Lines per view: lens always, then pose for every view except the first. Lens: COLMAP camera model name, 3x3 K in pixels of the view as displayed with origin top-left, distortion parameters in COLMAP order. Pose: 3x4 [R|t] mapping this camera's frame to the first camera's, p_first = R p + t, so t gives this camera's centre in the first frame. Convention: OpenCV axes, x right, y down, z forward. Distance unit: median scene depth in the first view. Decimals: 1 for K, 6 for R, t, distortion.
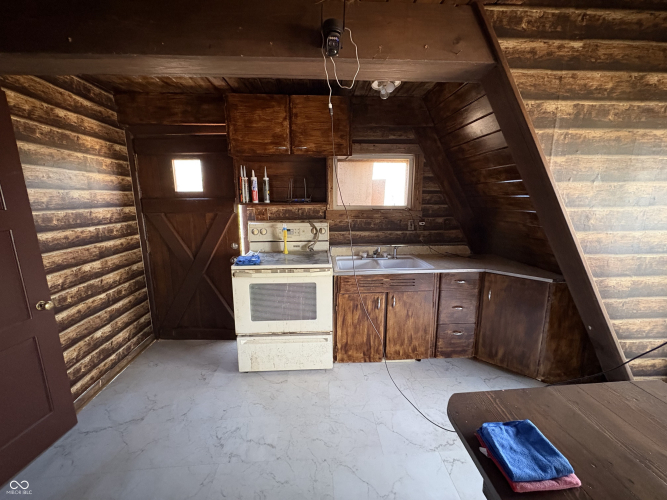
lens RADIAL K [[265.0, 0, 333.5], [0, 265.0, 250.0], [0, 0, 1]] dist [-0.000447, -0.000370]
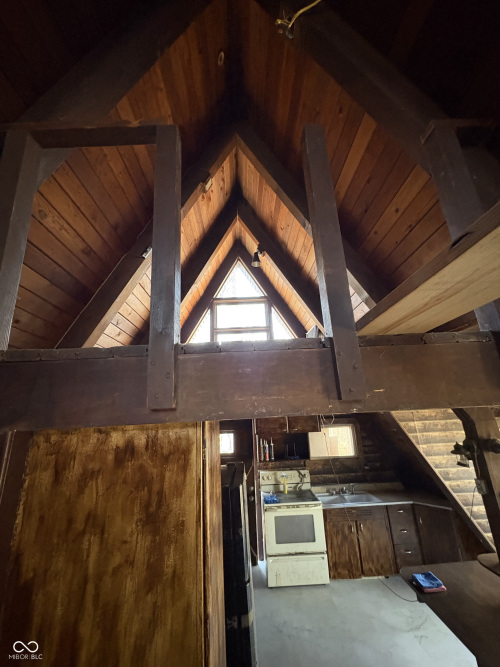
lens RADIAL K [[265.0, 0, 251.8], [0, 265.0, 333.7], [0, 0, 1]] dist [-0.000447, -0.000370]
pose [[0.998711, -0.045449, -0.022621, -0.330909], [0.029830, 0.885895, -0.462926, -0.115185], [0.041079, 0.461654, 0.886108, -0.947871]]
